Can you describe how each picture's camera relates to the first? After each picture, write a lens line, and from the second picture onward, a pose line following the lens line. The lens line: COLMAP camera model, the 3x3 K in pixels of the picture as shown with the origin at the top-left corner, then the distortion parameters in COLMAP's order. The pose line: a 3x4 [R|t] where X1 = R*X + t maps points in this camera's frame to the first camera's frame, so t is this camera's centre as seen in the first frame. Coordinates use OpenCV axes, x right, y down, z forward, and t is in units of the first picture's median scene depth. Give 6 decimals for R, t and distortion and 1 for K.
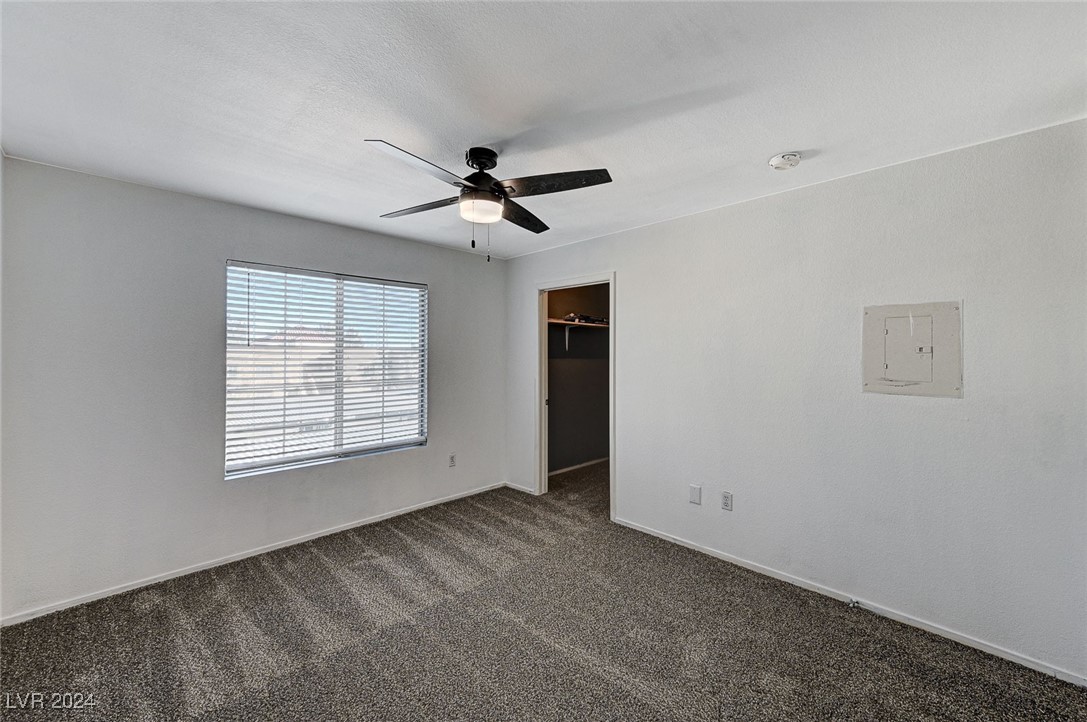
lens RADIAL K [[428.5, 0, 543.8], [0, 428.5, 358.2], [0, 0, 1]] dist [0.027848, -0.000150]
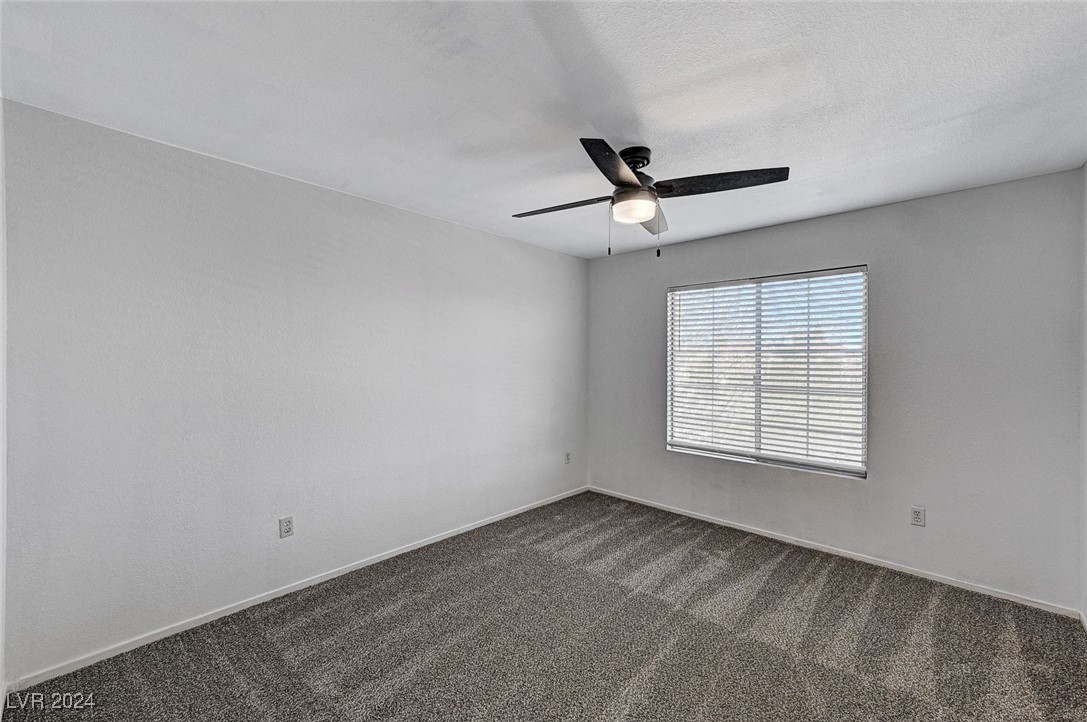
lens RADIAL K [[444.4, 0, 542.9], [0, 444.4, 358.2], [0, 0, 1]] dist [0.017007, 0.000125]
pose [[0.053460, 0.001592, -0.998569, 0.580207], [-0.010554, 0.999944, 0.001029, -0.004217], [0.998514, 0.010484, 0.053474, 0.479186]]
